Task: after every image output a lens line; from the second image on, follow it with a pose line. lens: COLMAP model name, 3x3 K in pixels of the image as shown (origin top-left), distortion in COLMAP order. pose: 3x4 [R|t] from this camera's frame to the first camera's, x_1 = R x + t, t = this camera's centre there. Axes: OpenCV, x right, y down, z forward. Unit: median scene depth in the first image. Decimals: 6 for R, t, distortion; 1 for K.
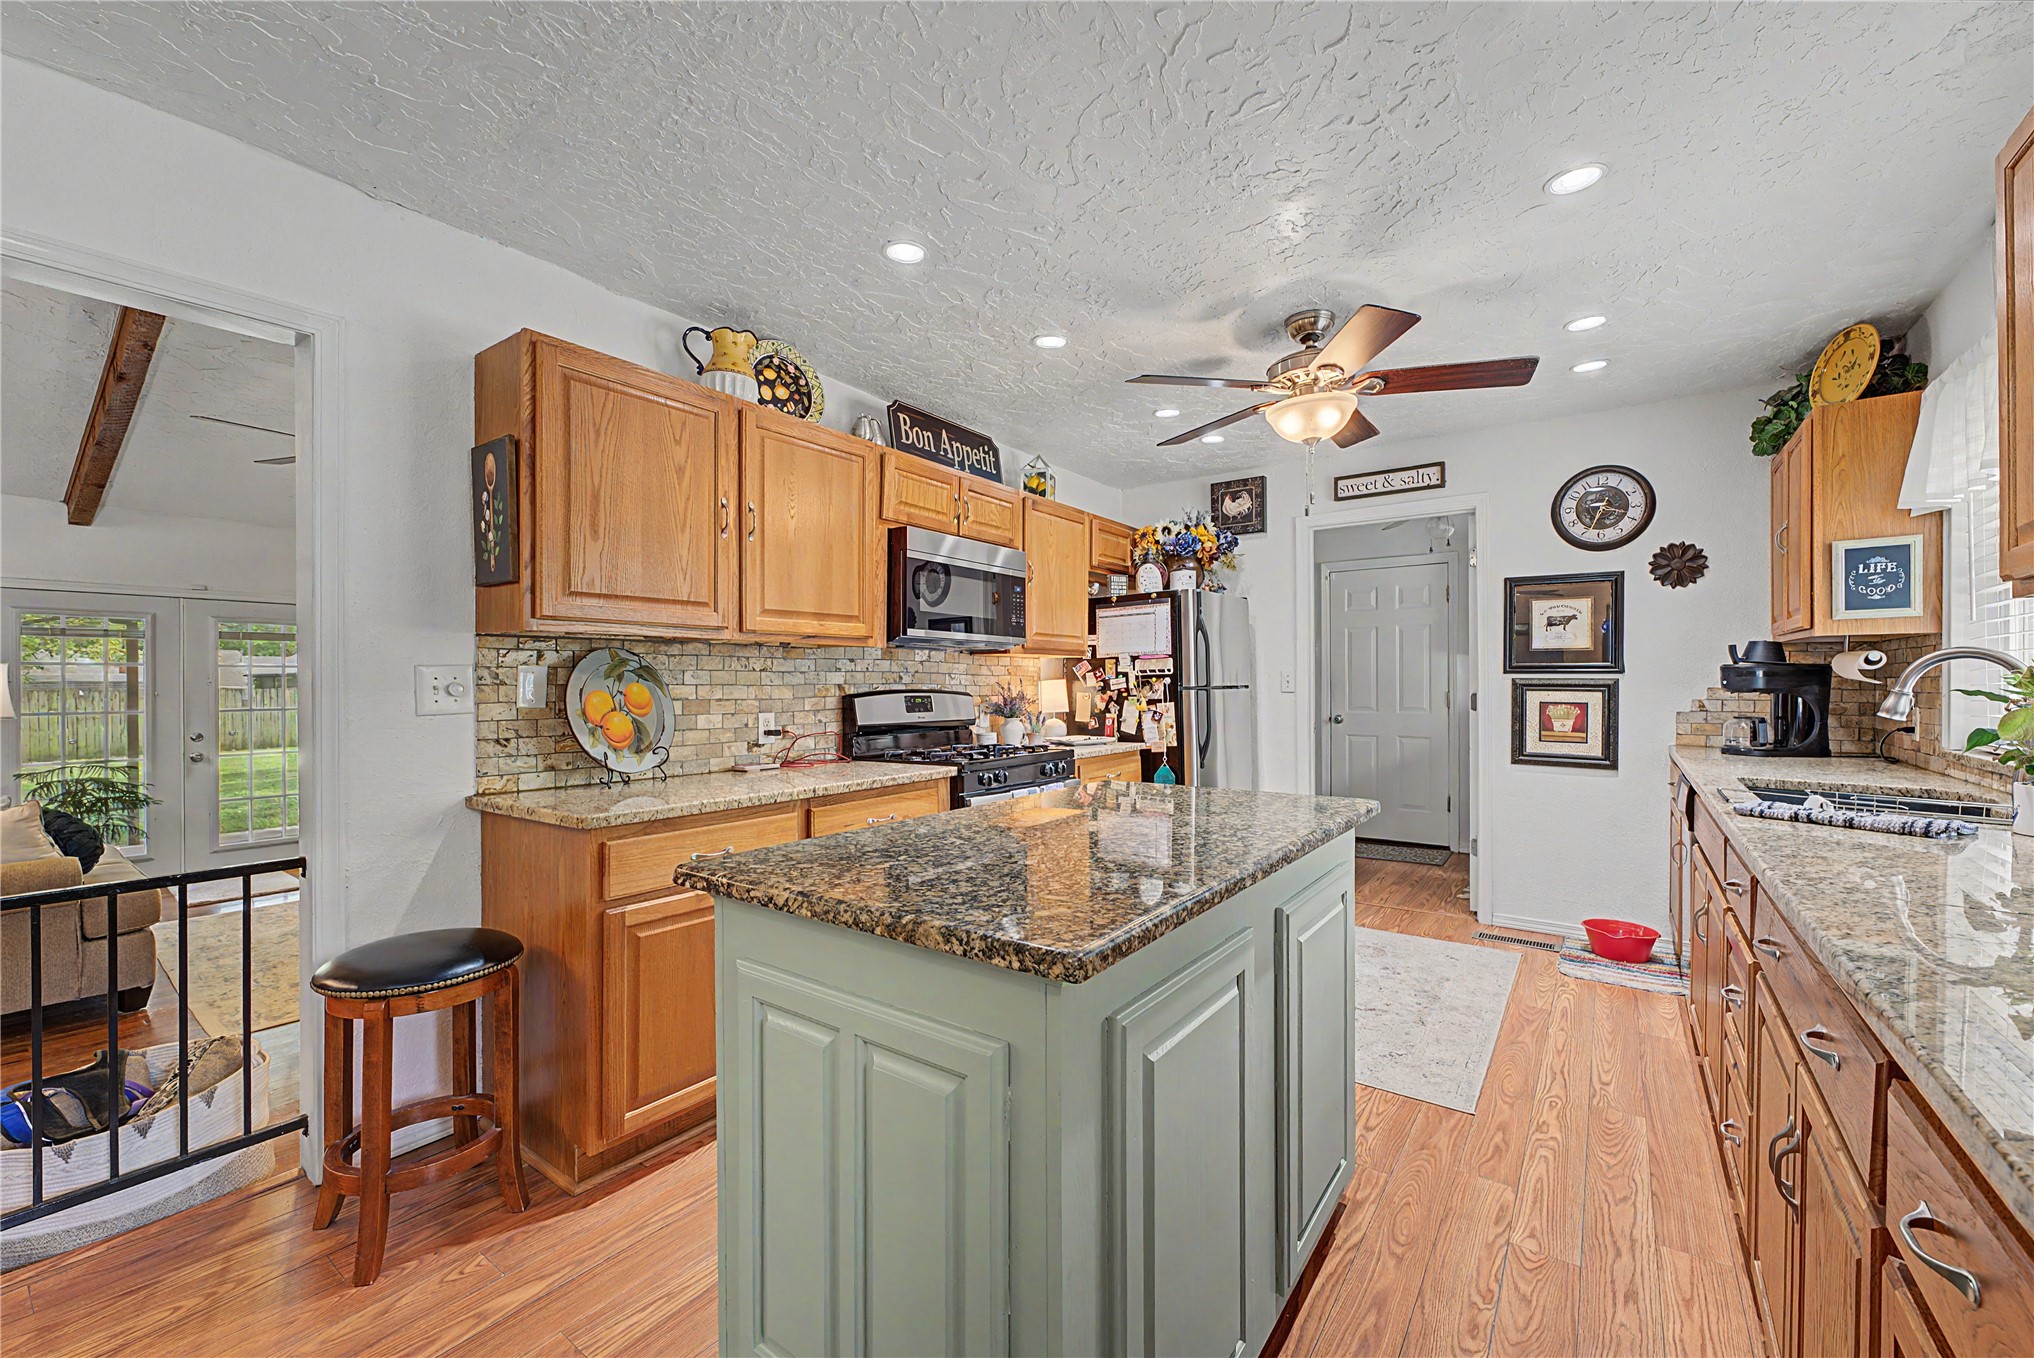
lens RADIAL K [[816.7, 0, 1027.0], [0, 816.7, 682.1], [0, 0, 1]] dist [0.003195, -0.000931]
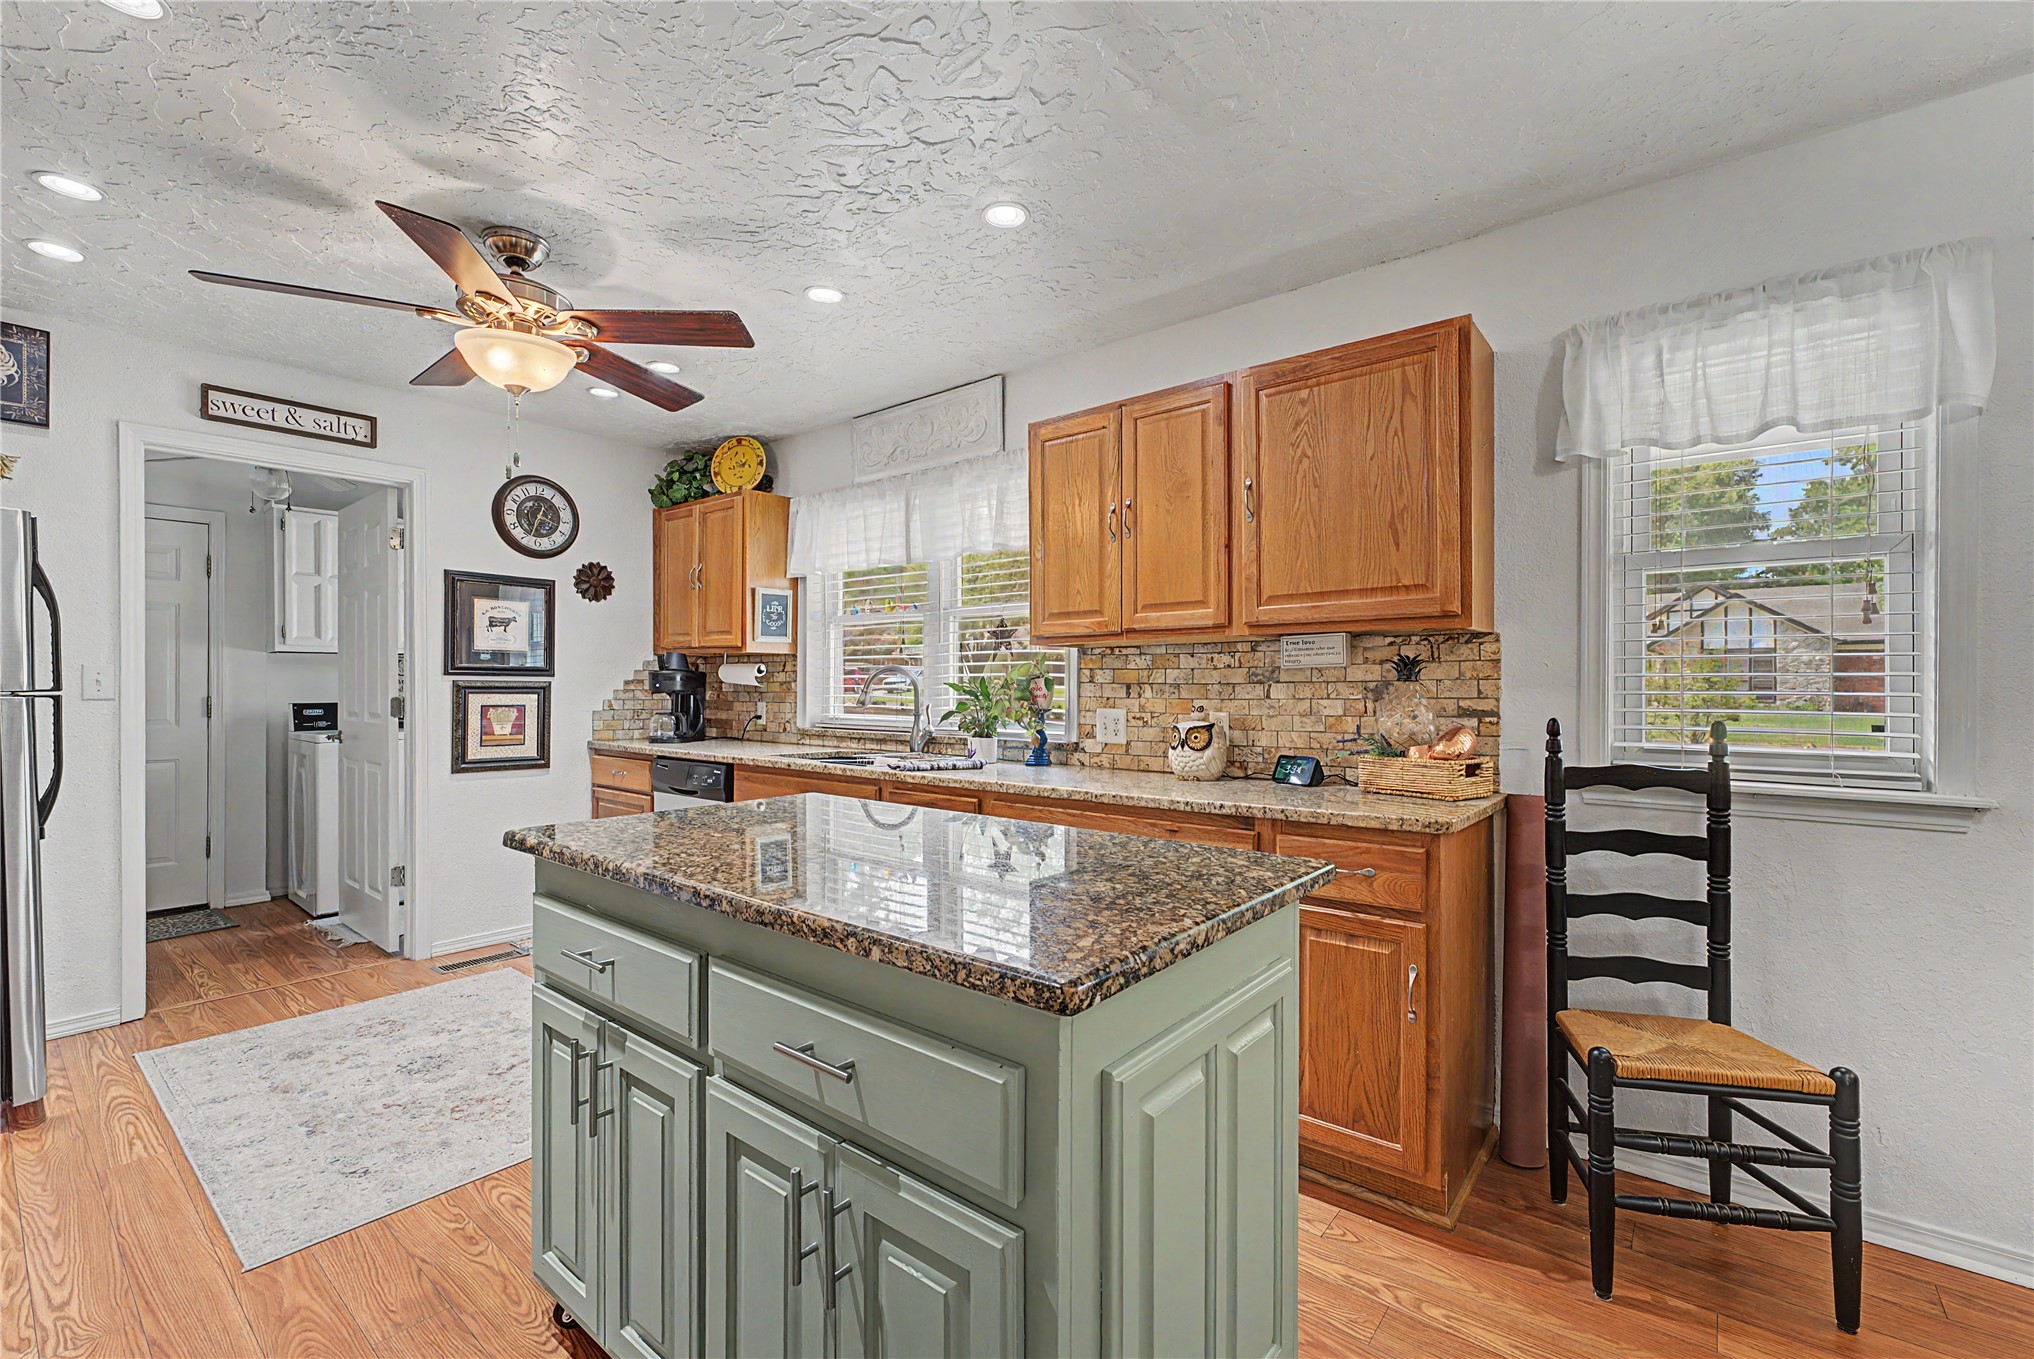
lens RADIAL K [[867.4, 0, 1009.1], [0, 867.4, 683.3], [0, 0, 1]] dist [-0.000929, 0.000913]
pose [[0.068085, 0.005033, 0.997667, -0.342998], [-0.004051, 0.999980, -0.004768, 0.001043], [-0.997671, -0.003716, 0.068104, 0.318739]]
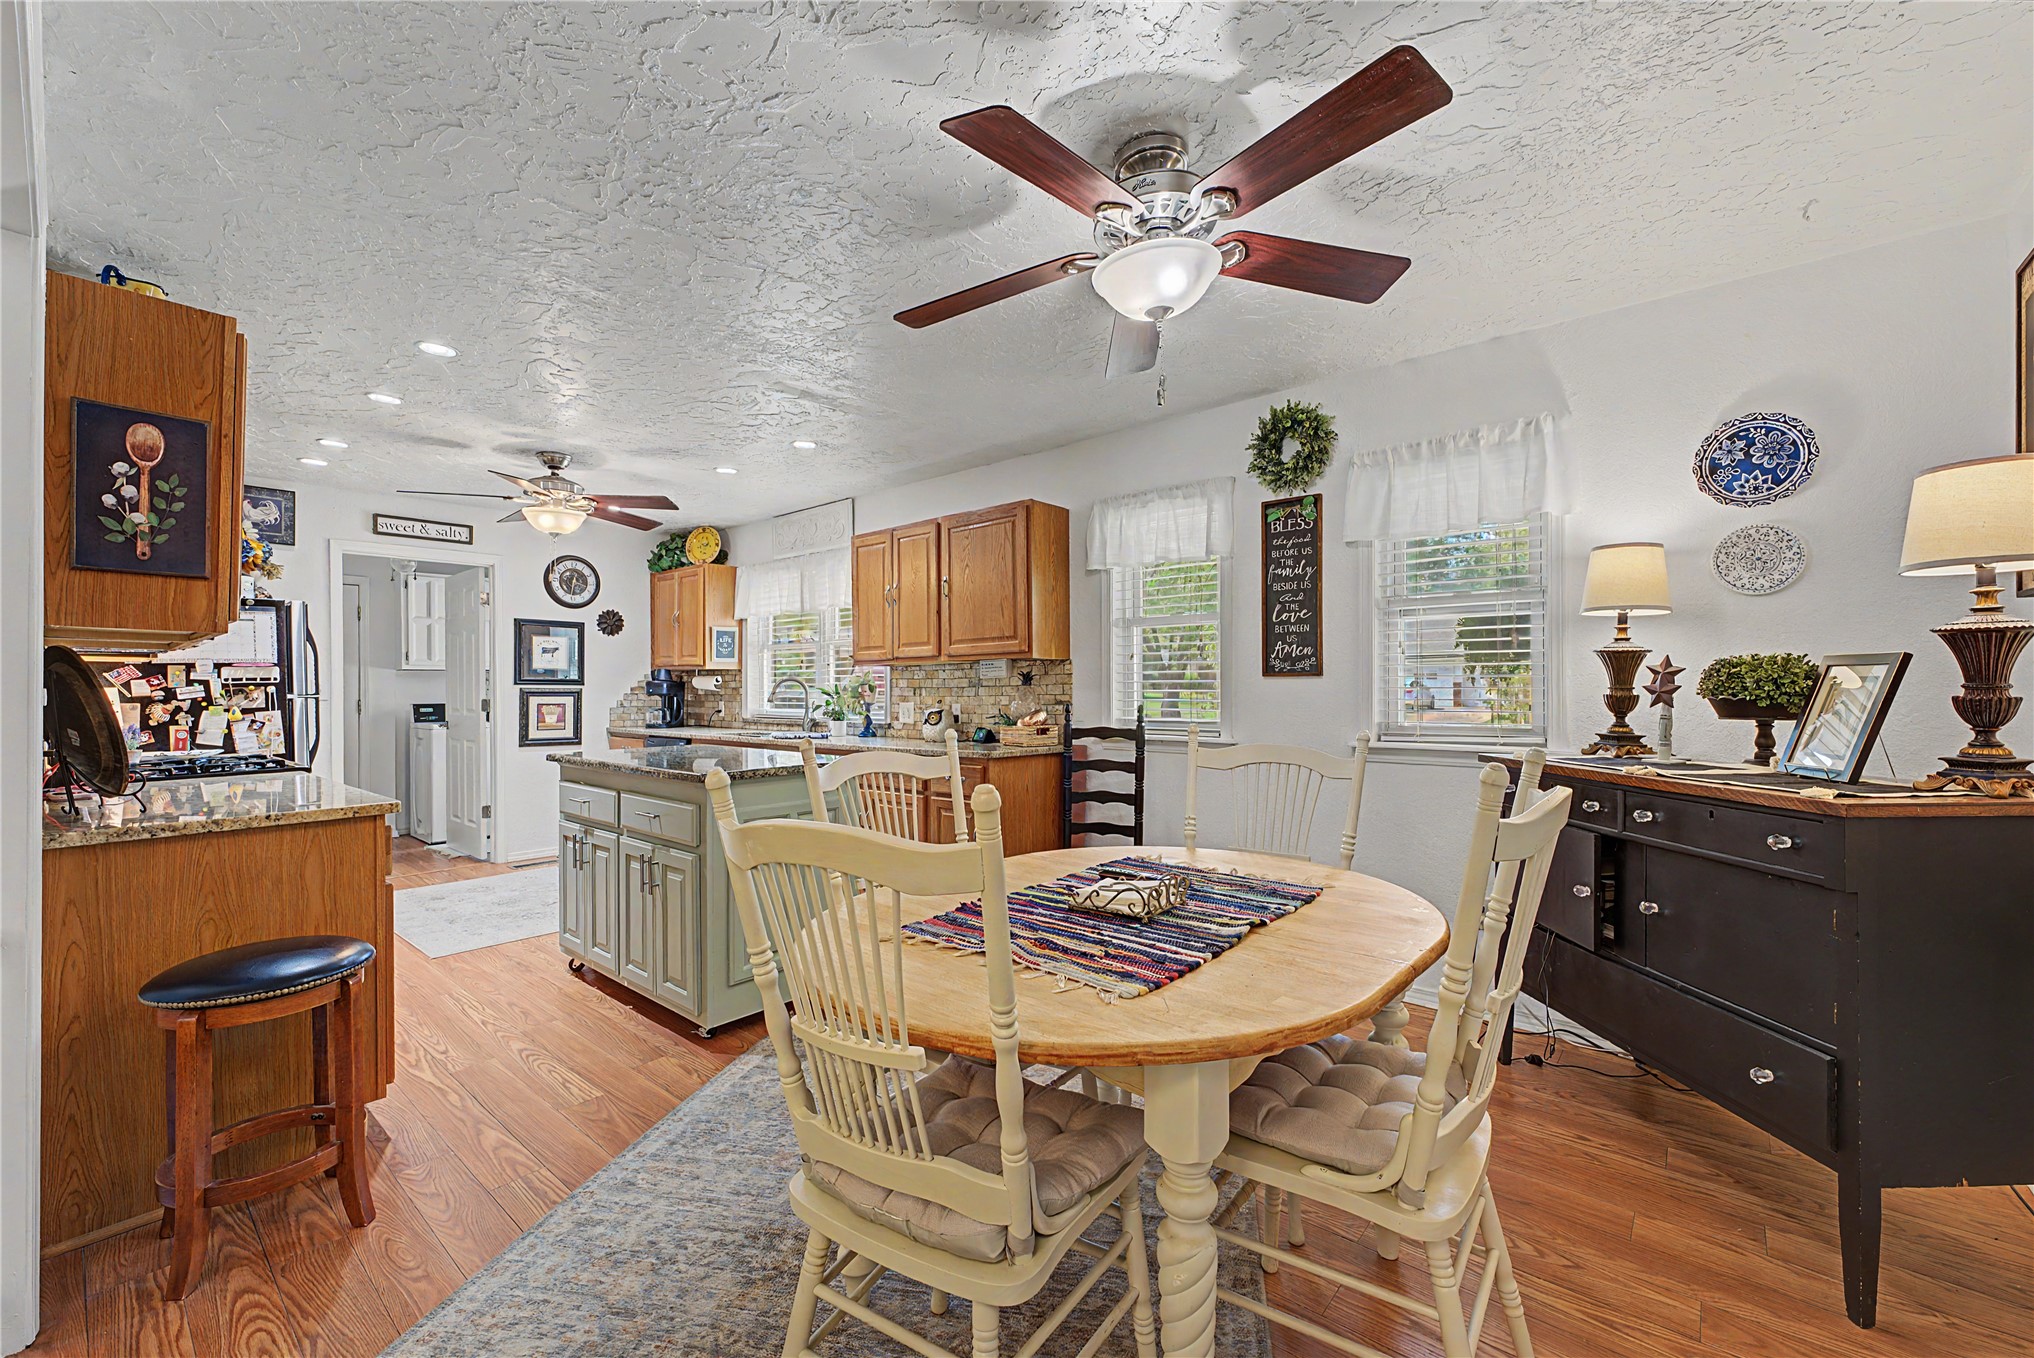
lens RADIAL K [[816.7, 0, 1000.8], [0, 816.7, 684.6], [0, 0, 1]] dist [0.003195, -0.000931]
pose [[0.100313, 0.007919, 0.994924, -0.779891], [0.002060, 0.999965, -0.008167, 0.002941], [-0.994954, 0.002869, 0.100294, 0.007675]]
